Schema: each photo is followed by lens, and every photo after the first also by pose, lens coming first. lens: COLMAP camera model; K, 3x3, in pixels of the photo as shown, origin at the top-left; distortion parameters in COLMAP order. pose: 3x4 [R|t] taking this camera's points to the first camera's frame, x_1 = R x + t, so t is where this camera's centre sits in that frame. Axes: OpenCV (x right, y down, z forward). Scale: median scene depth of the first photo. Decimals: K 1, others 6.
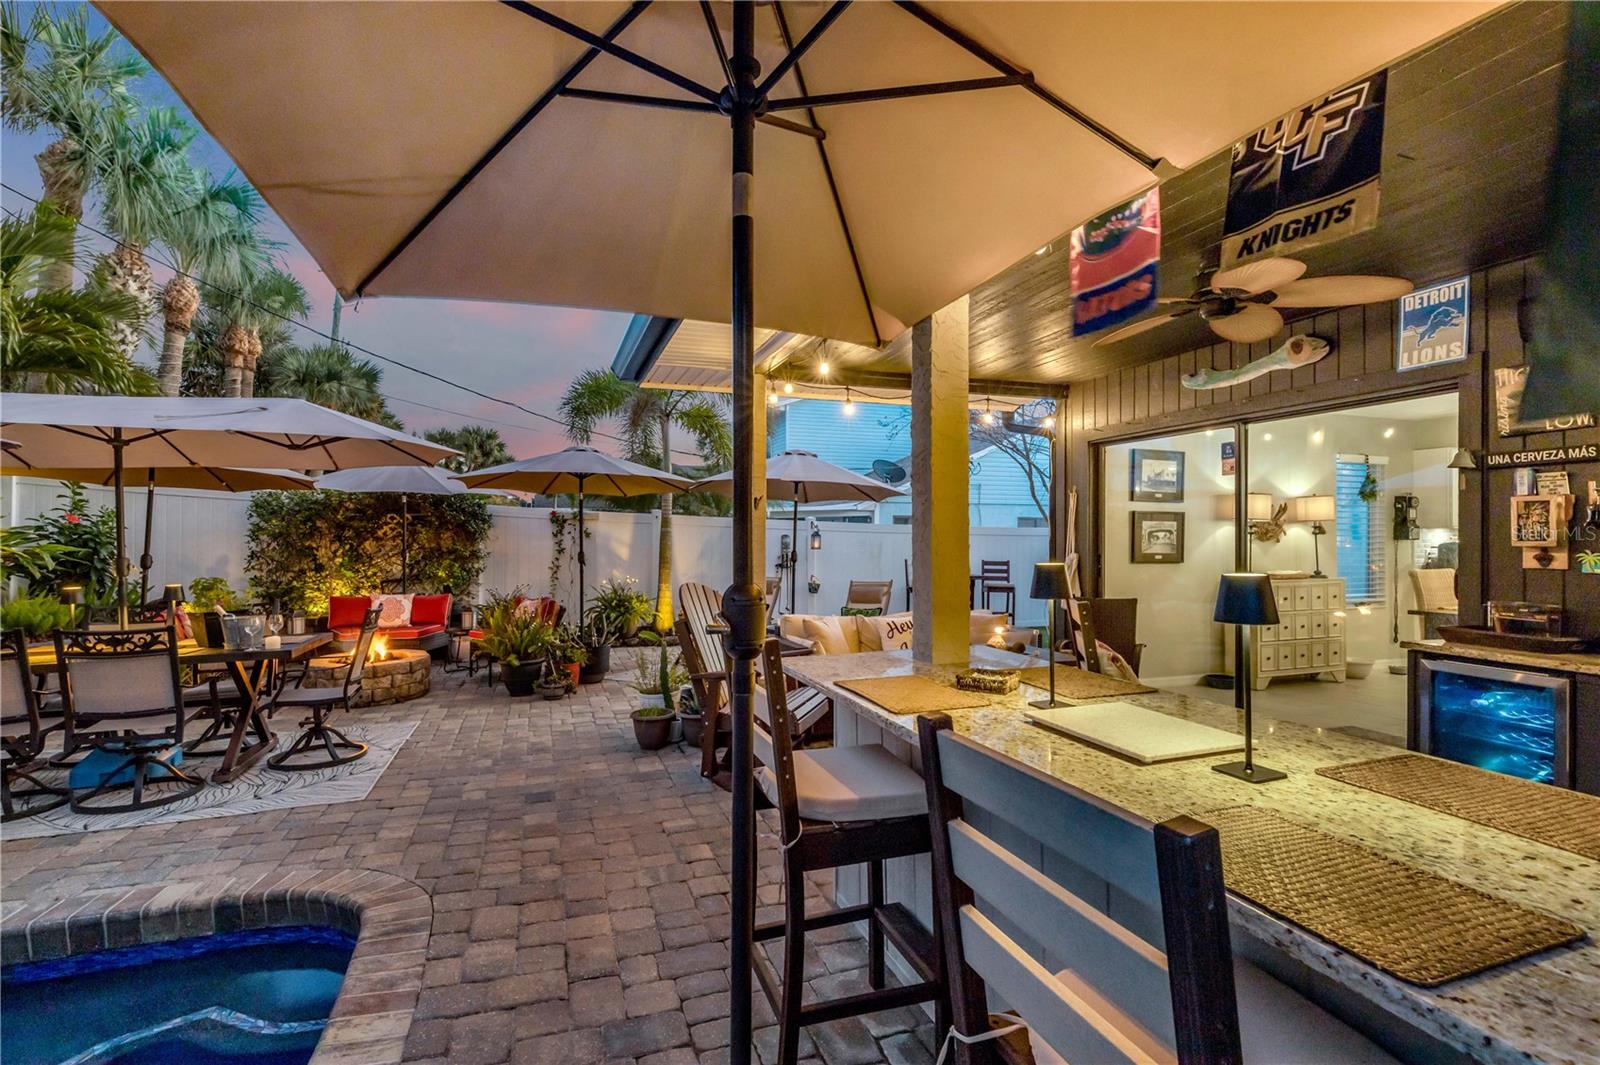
lens RADIAL K [[734.0, 0, 797.0], [0, 734.0, 531.8], [0, 0, 1]] dist [0.003951, -0.000031]
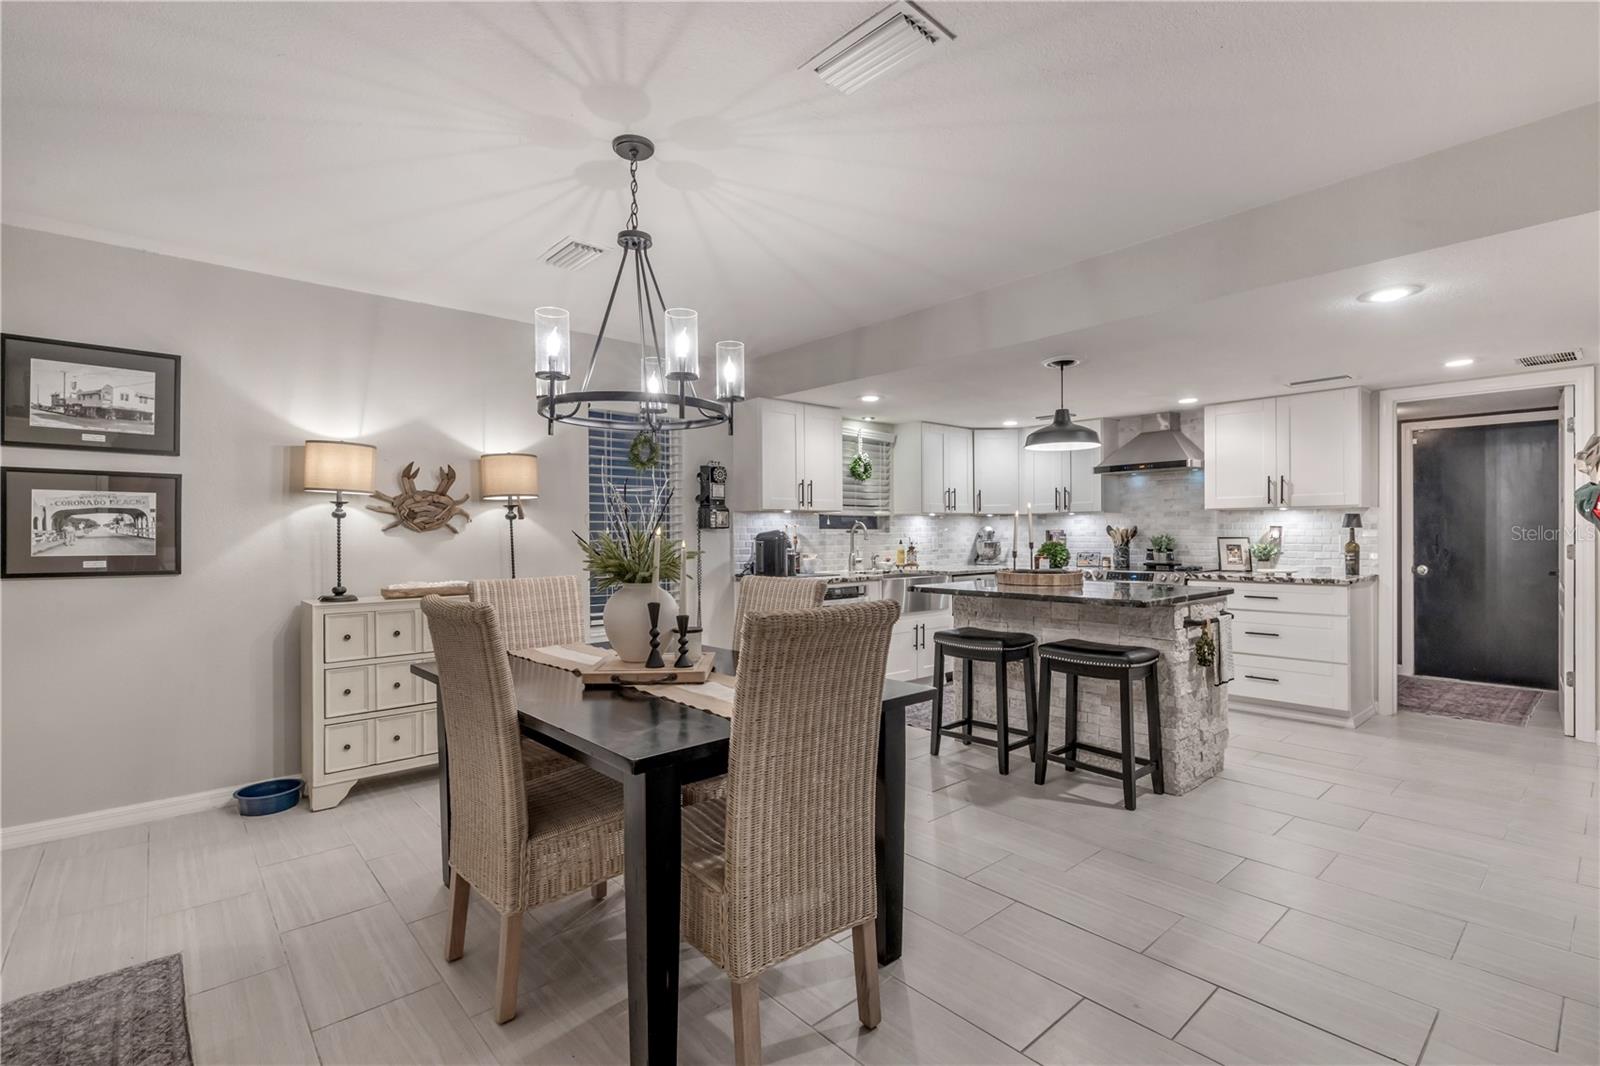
lens RADIAL K [[734.0, 0, 797.0], [0, 734.0, 532.3], [0, 0, 1]] dist [0.003951, -0.000031]
pose [[0.928918, -0.008473, 0.370188, 0.599394], [0.007584, 0.999964, 0.003856, 0.011995], [-0.370208, -0.000775, 0.928949, 0.297666]]
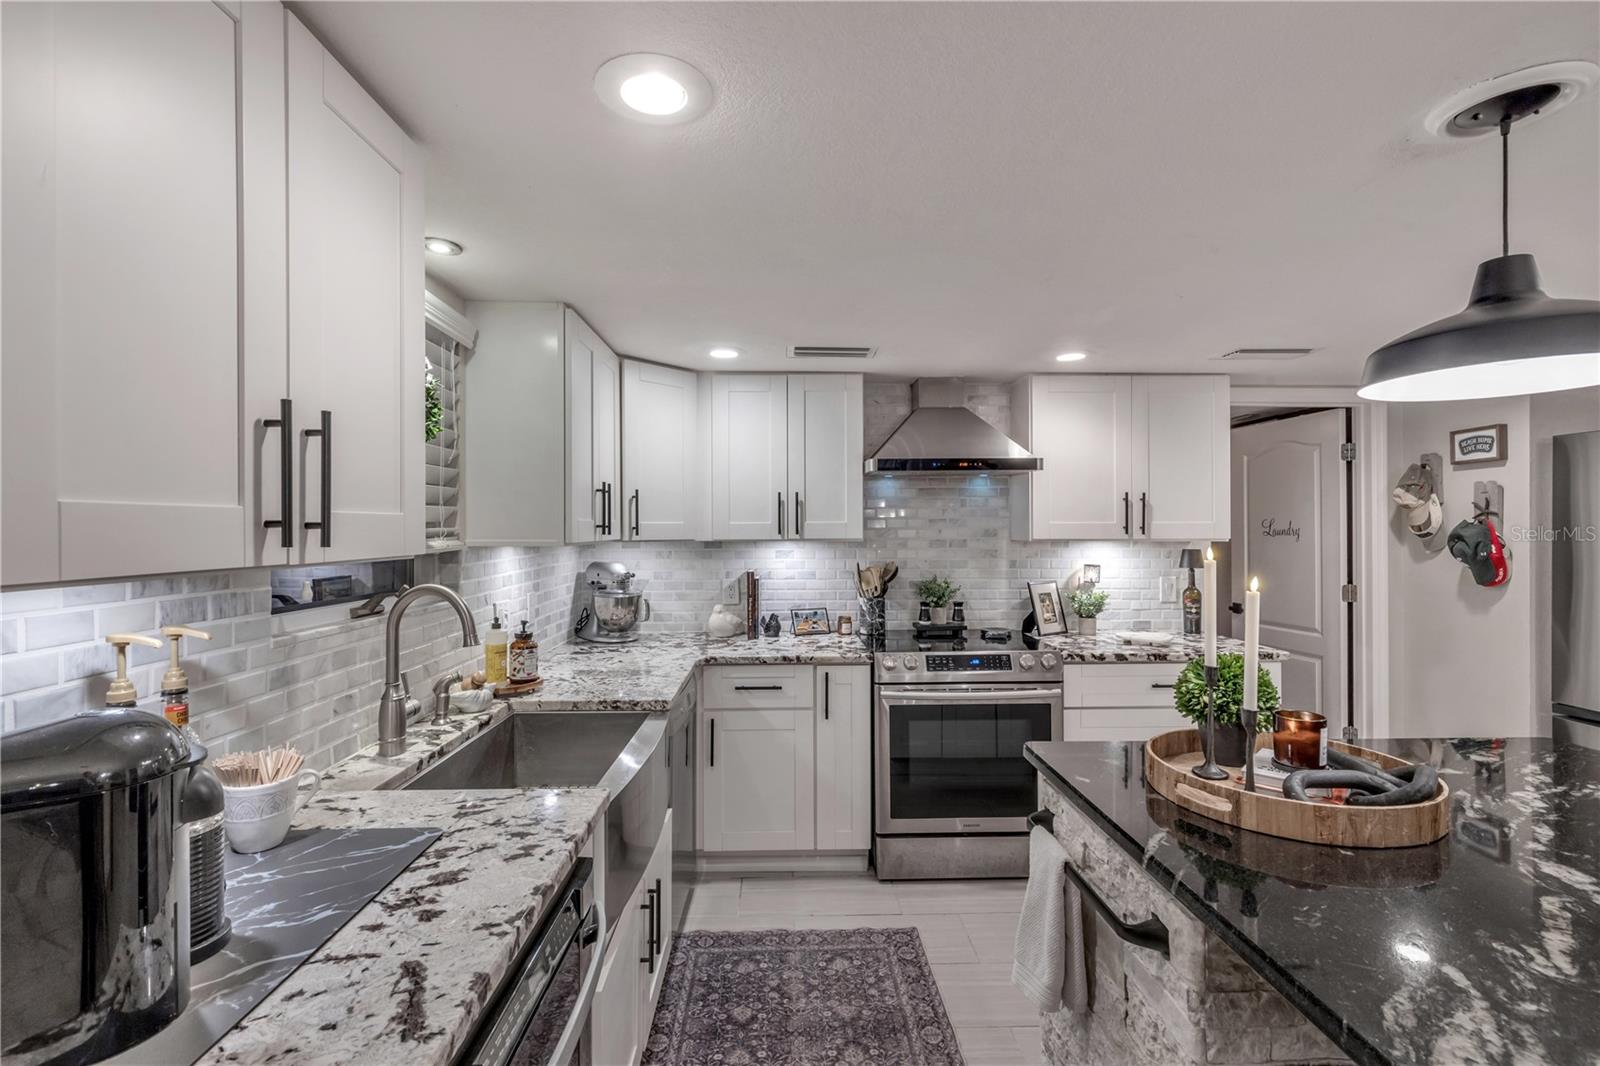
lens RADIAL K [[734.0, 0, 797.0], [0, 734.0, 532.3], [0, 0, 1]] dist [0.003951, -0.000031]
pose [[0.307904, -0.011987, 0.951342, 0.756441], [-0.001291, 0.999914, 0.013017, -0.013609], [-0.951416, -0.005236, 0.307862, 0.789347]]
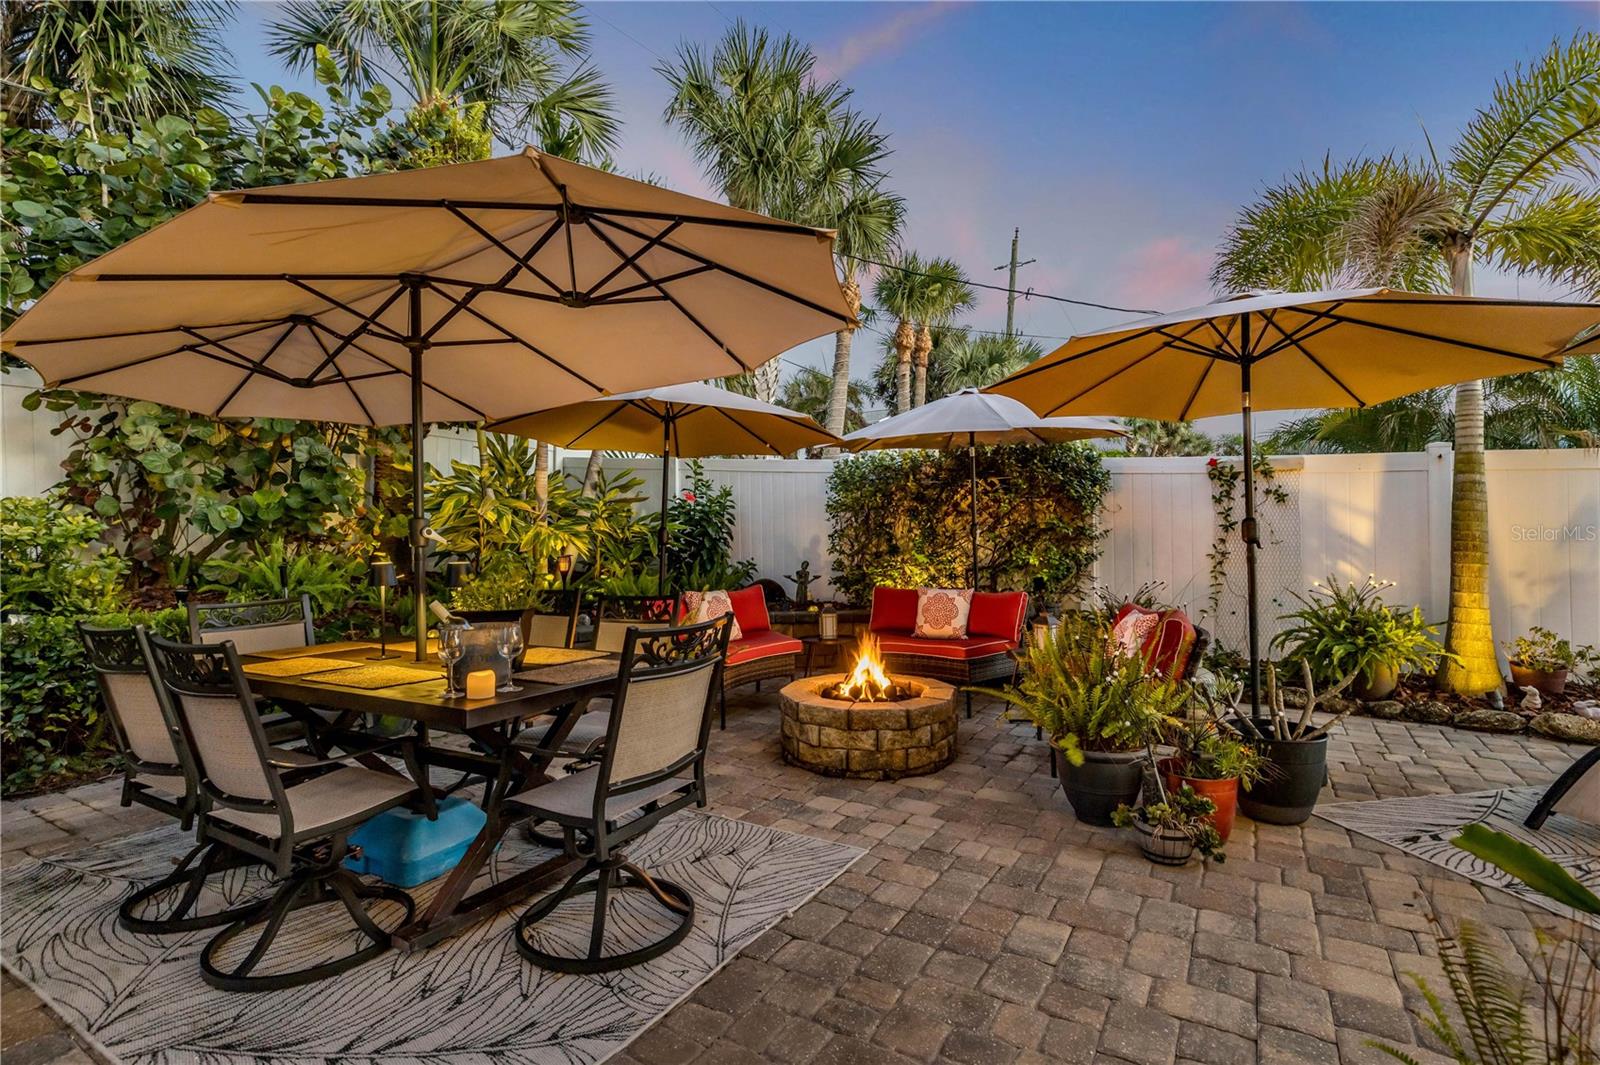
lens RADIAL K [[731.2, 0, 801.5], [0, 731.2, 522.8], [0, 0, 1]] dist [0.001748, 0.000048]
pose [[0.633264, -0.020325, -0.773669, -0.111299], [0.018989, 0.999762, -0.010723, 0.029297], [0.773703, -0.007901, 0.633499, 0.475137]]
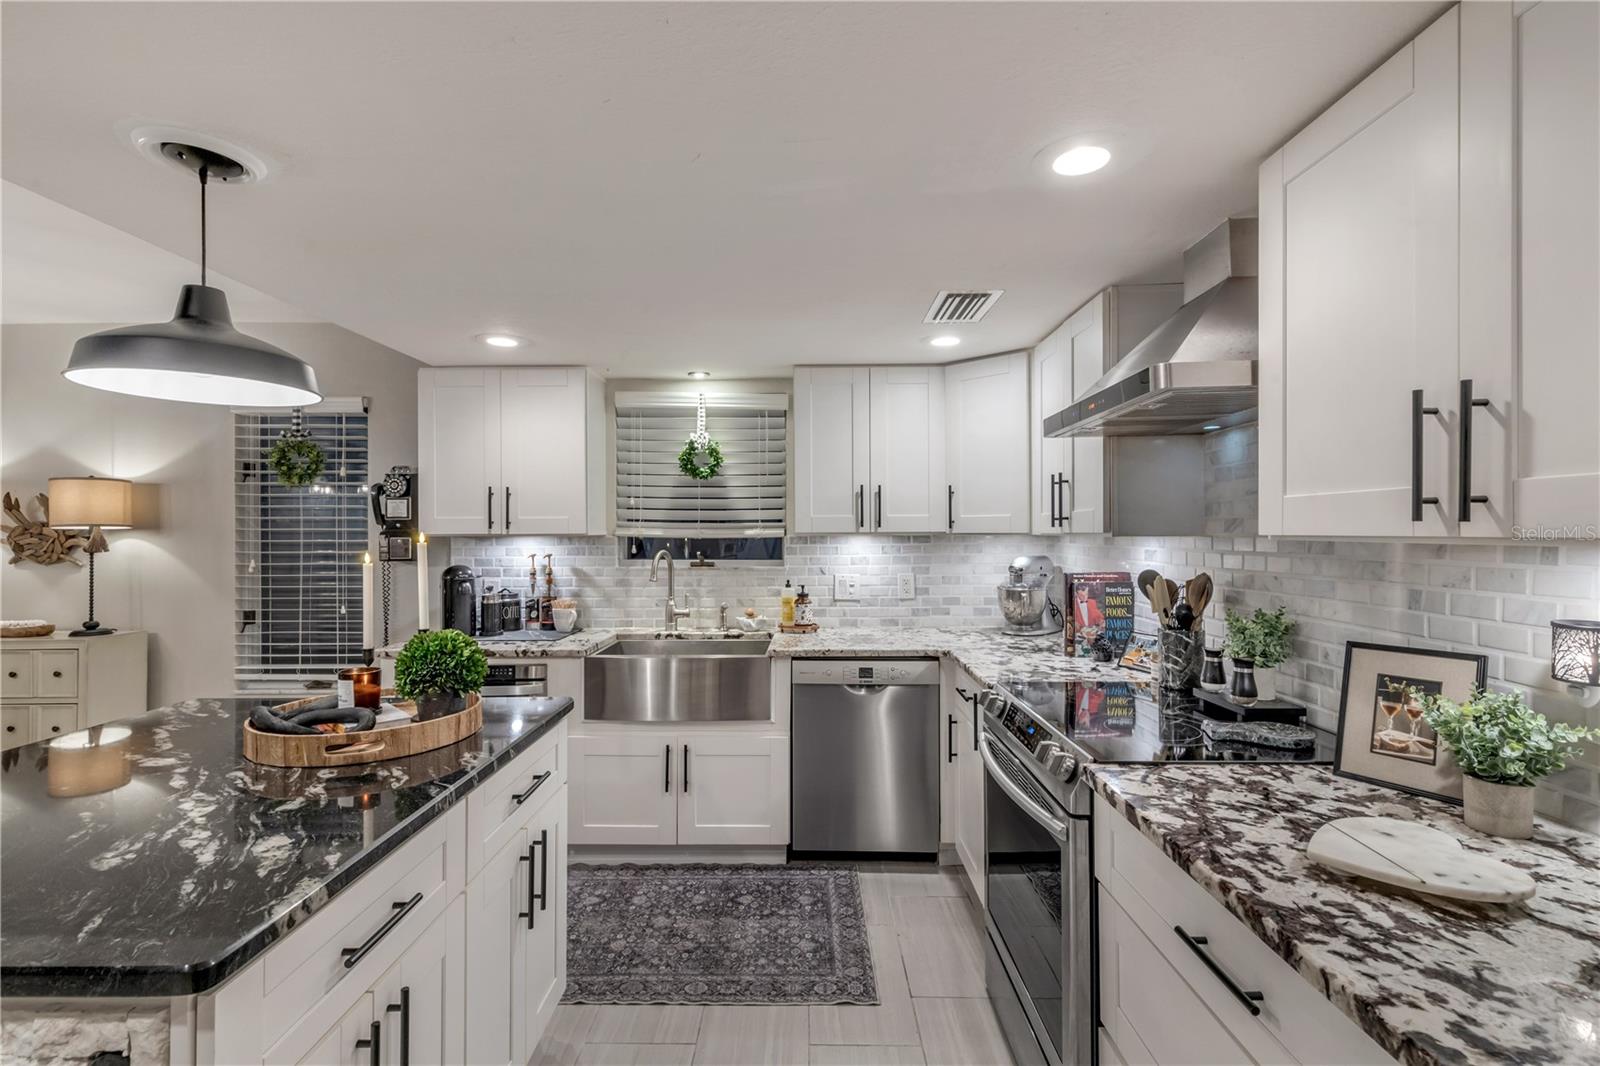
lens RADIAL K [[724.2, 0, 800.0], [0, 724.2, 533.0], [0, 0, 1]] dist [0.006572, -0.000018]
pose [[0.941143, -0.005737, -0.337961, 1.154635], [0.007185, 0.999970, 0.003033, -0.006200], [0.337933, -0.005283, 0.941155, 0.575995]]
